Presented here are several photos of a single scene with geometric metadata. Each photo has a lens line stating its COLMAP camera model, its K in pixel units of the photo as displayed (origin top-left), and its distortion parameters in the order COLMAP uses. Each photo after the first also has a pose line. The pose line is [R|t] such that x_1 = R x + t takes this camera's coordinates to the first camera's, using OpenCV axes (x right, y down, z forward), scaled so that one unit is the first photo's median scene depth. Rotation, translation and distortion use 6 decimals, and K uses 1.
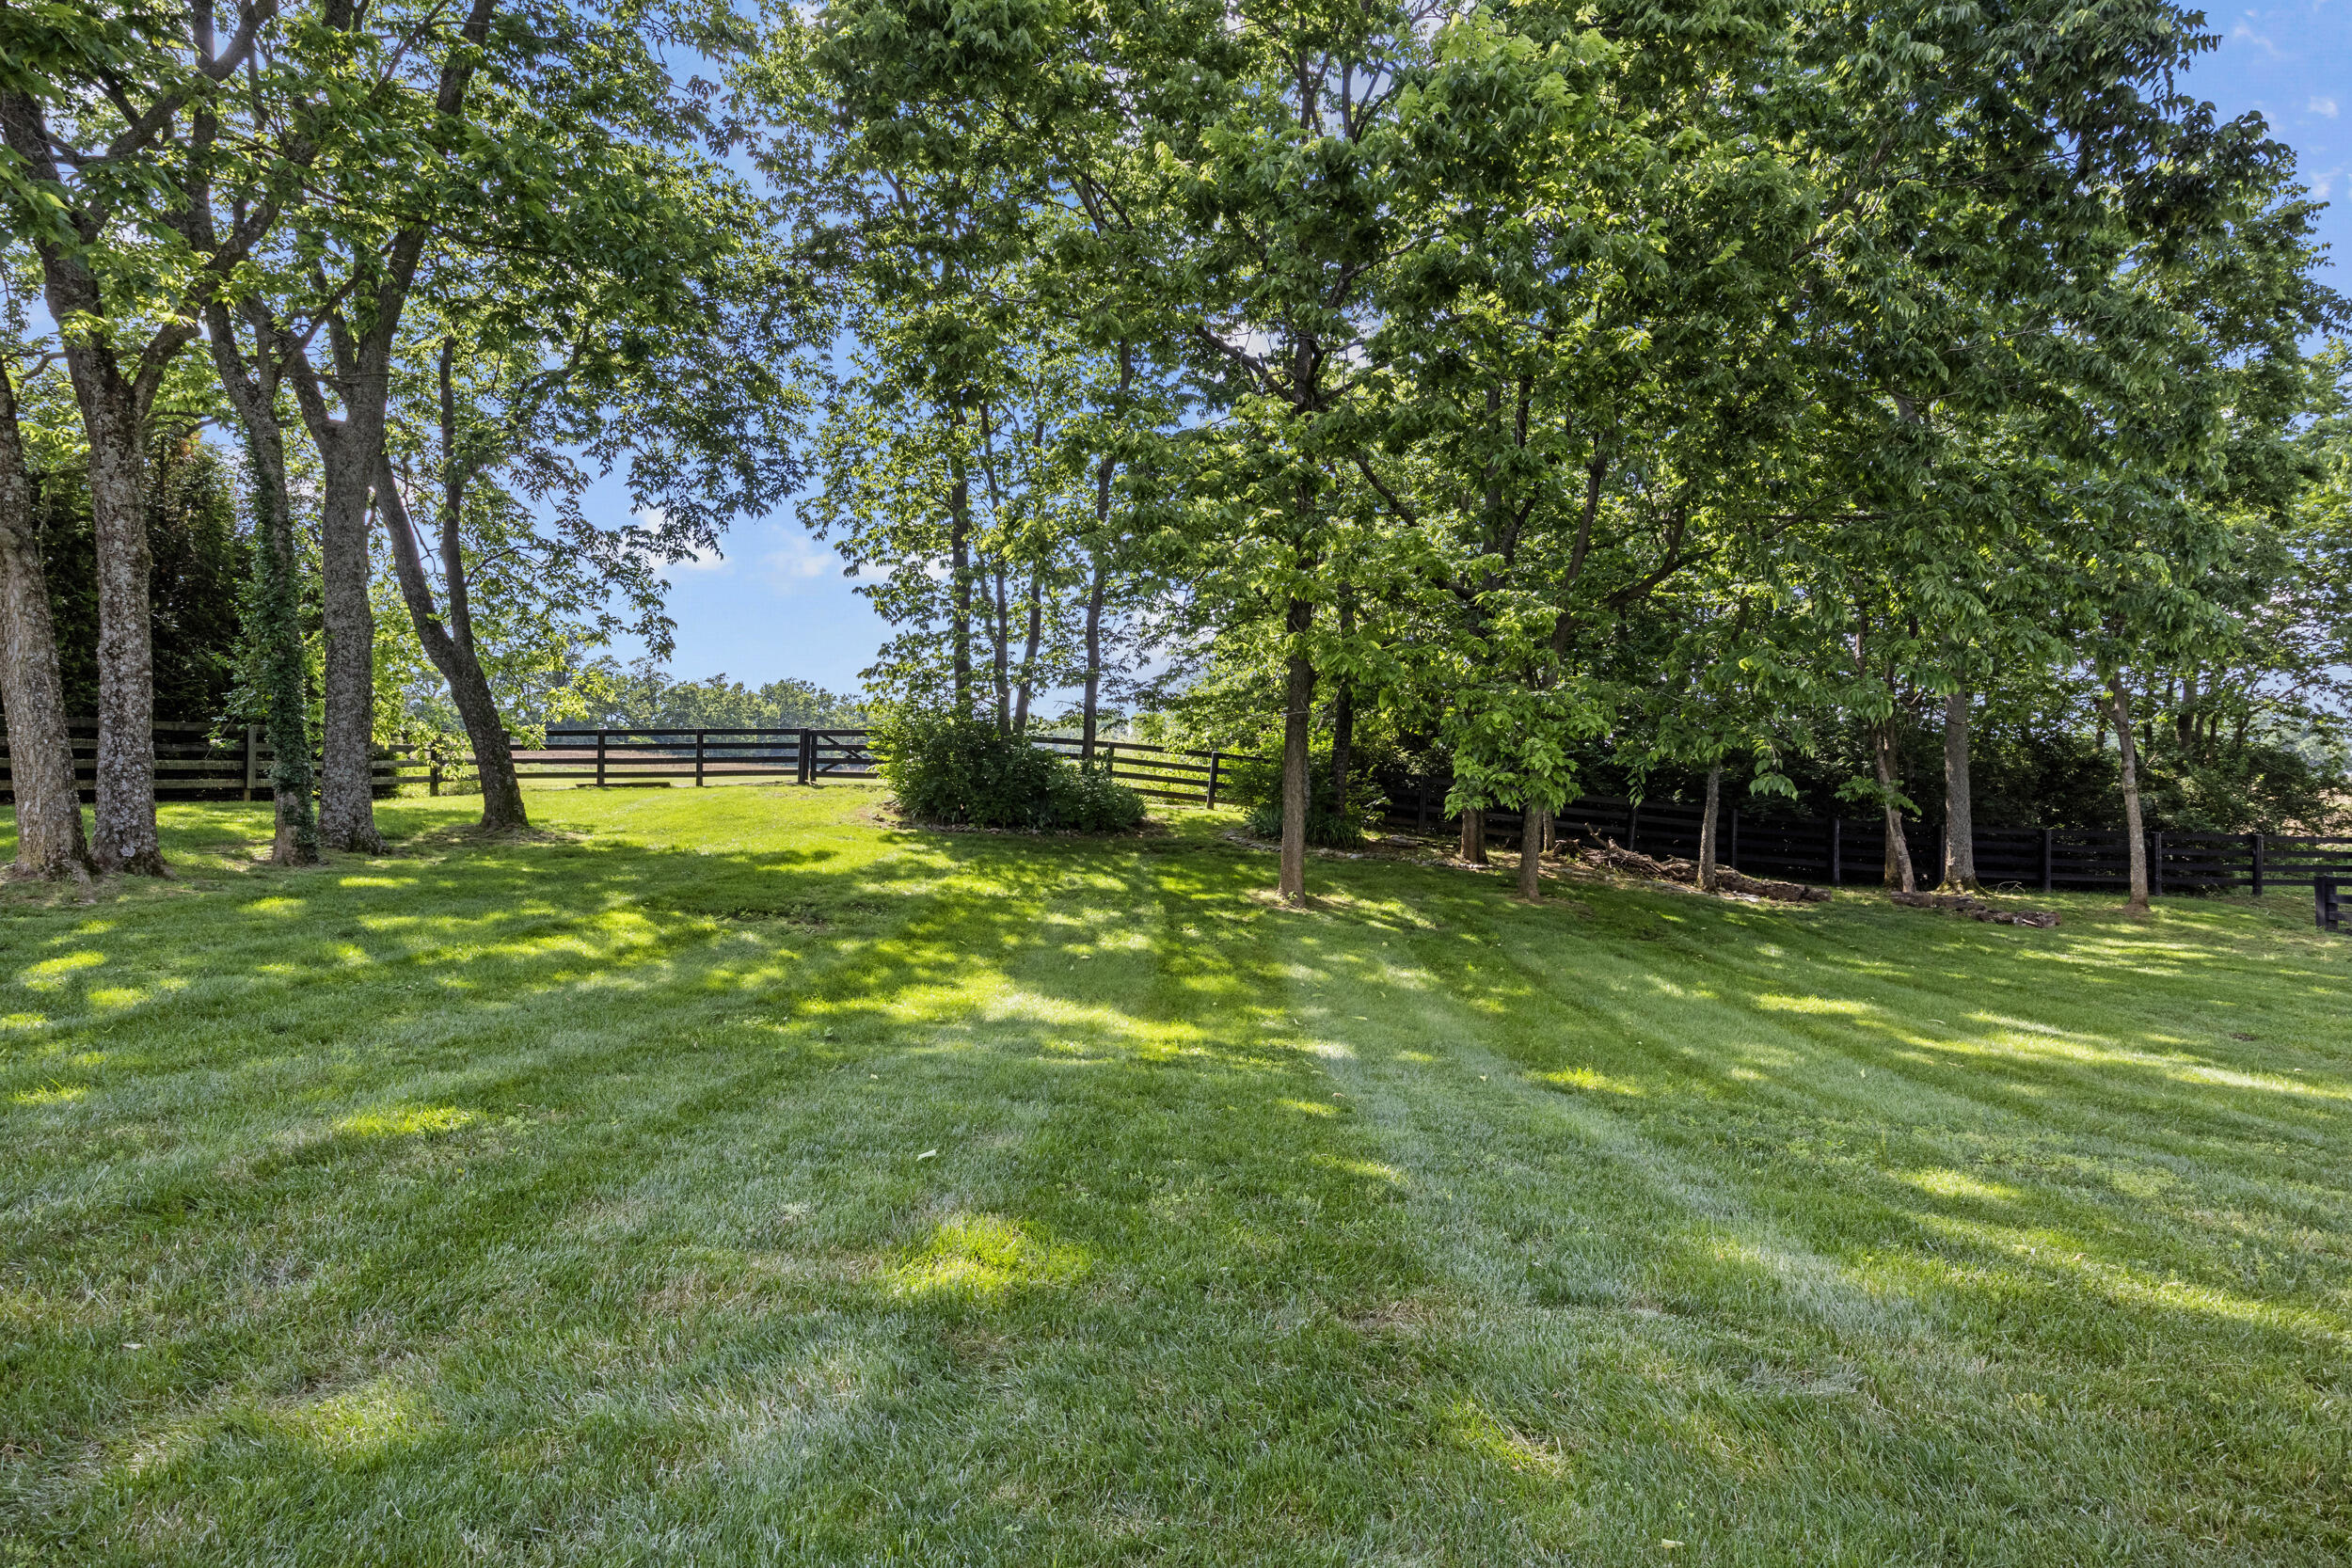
lens RADIAL K [[1224.0, 0, 1176.0], [0, 1224.0, 784.0], [0, 0, 1]] dist [-0.000804, 0.000021]
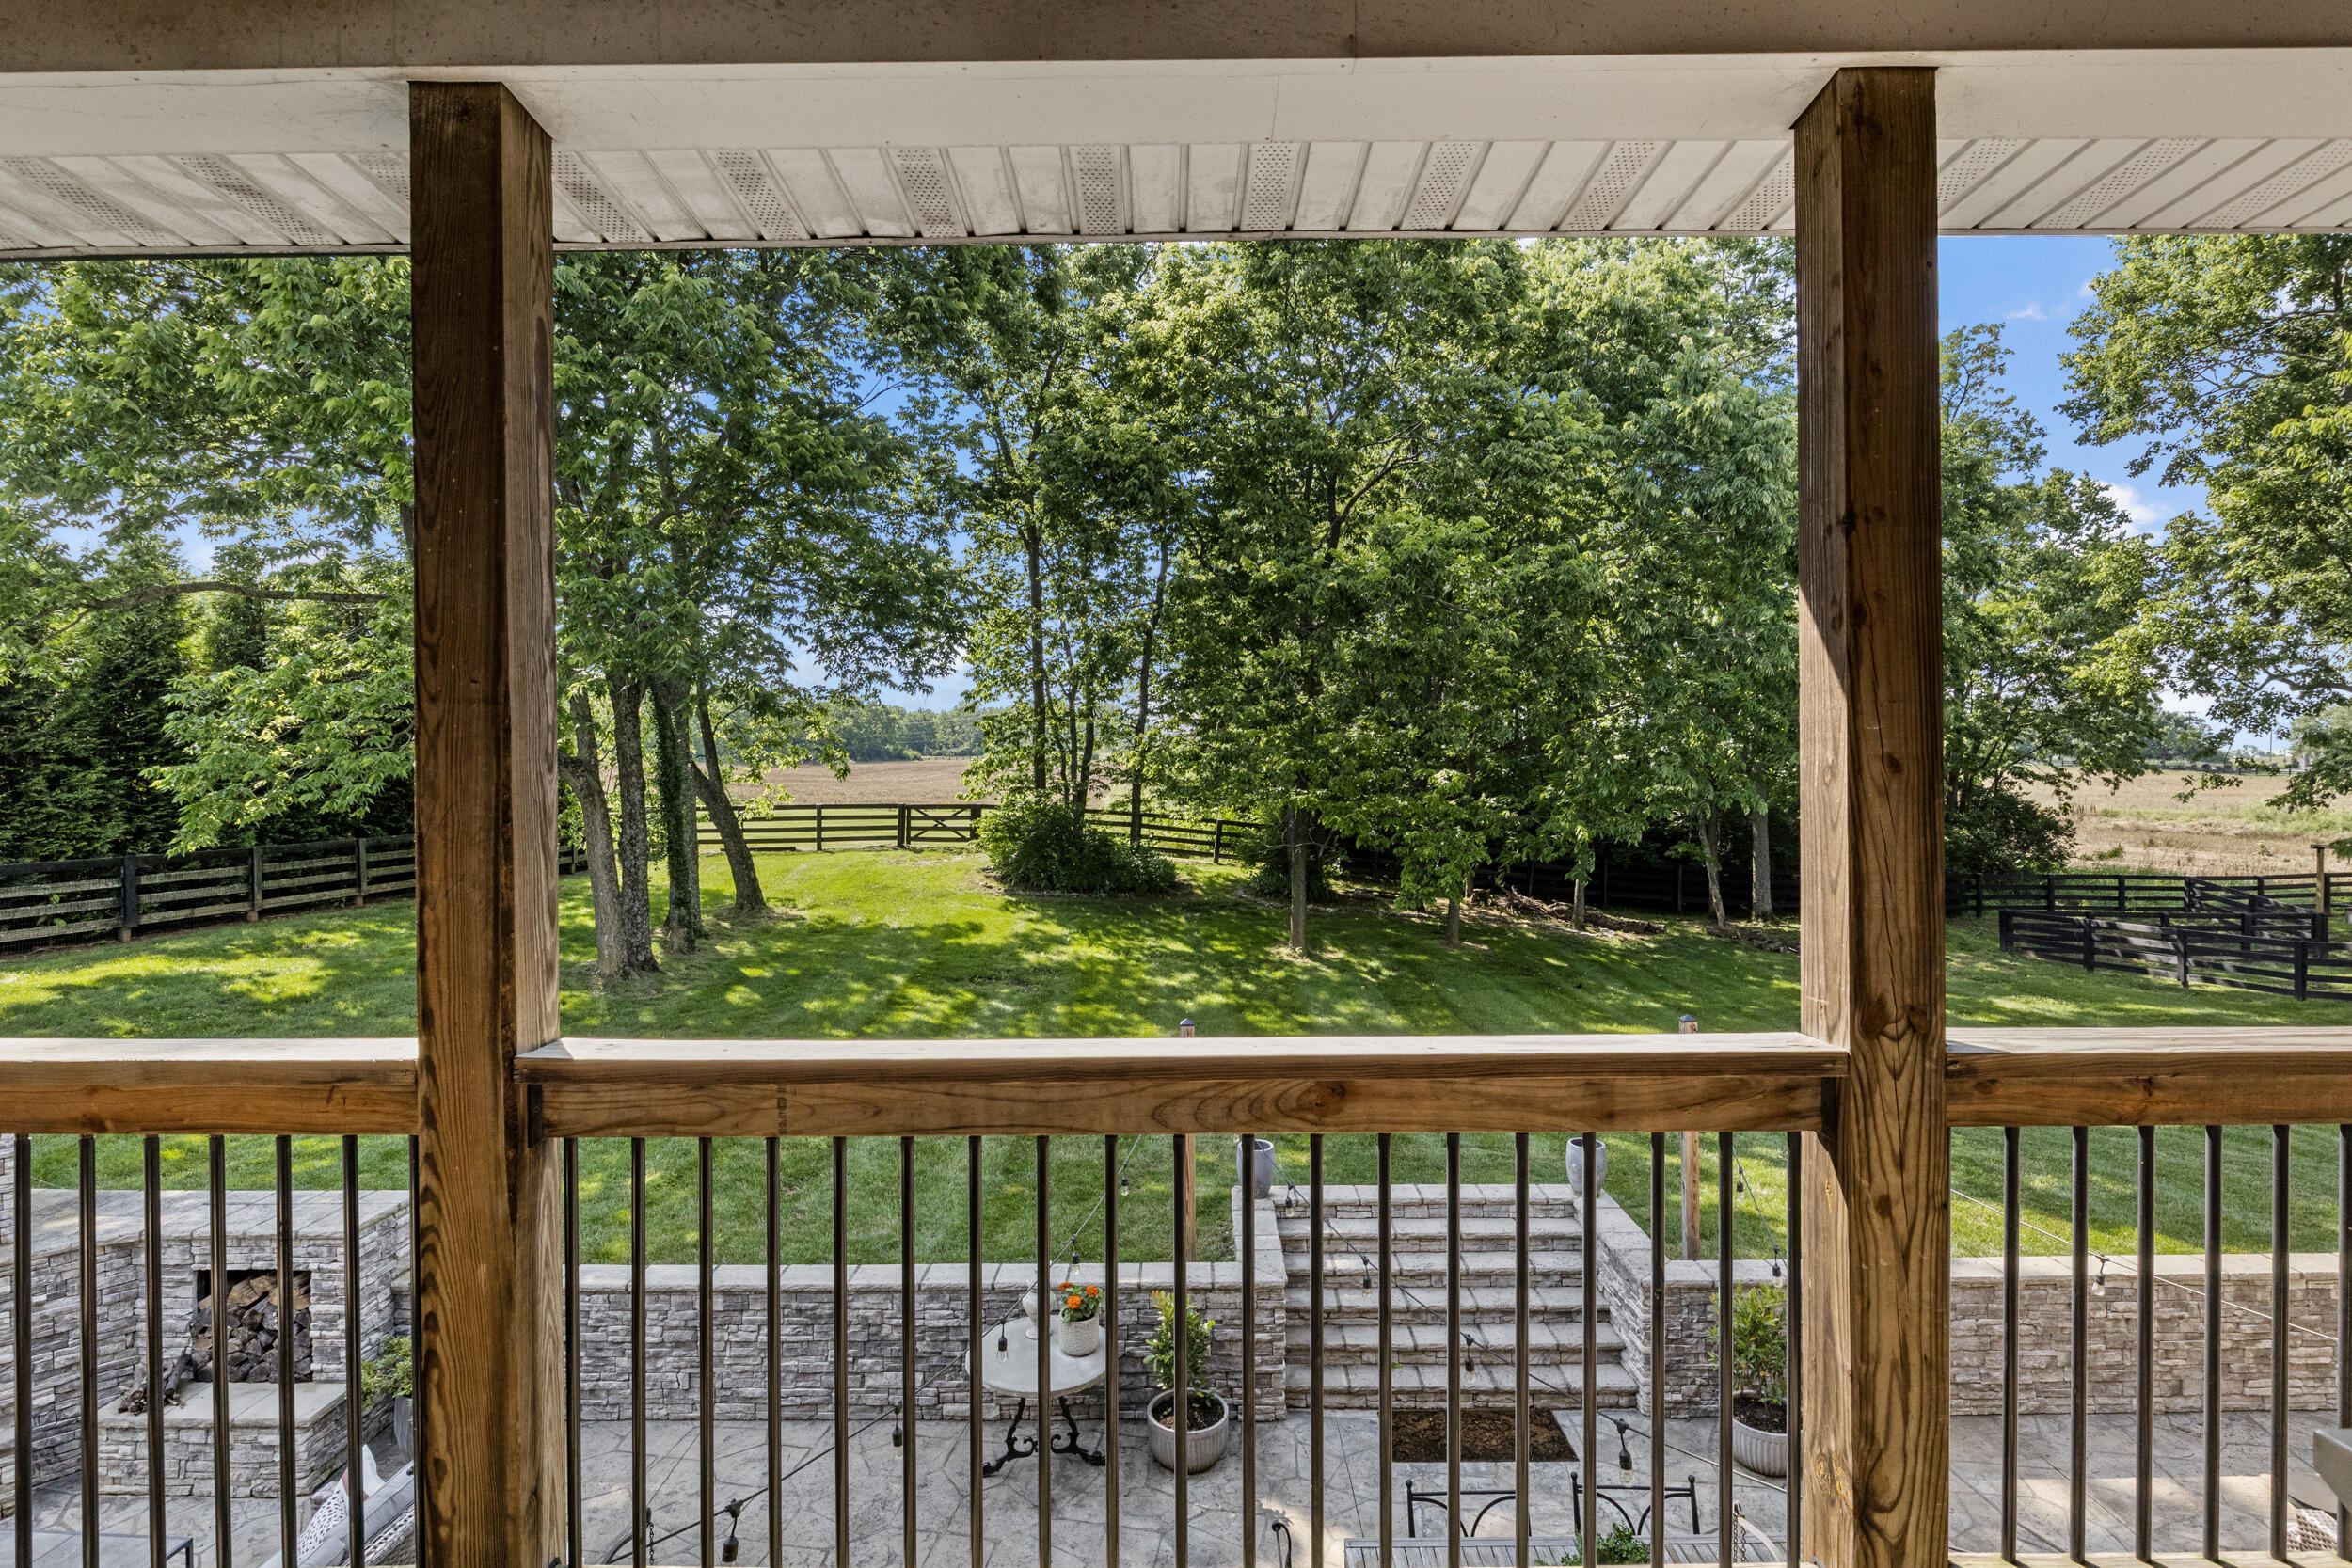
lens RADIAL K [[1176.7, 0, 1189.1], [0, 1176.7, 784.0], [0, 0, 1]] dist [-0.001513, 0.000474]
pose [[0.998060, -0.009599, 0.061519, -0.090756], [0.008545, 0.999812, 0.017381, -0.100548], [-0.061675, -0.016822, 0.997955, -0.303892]]
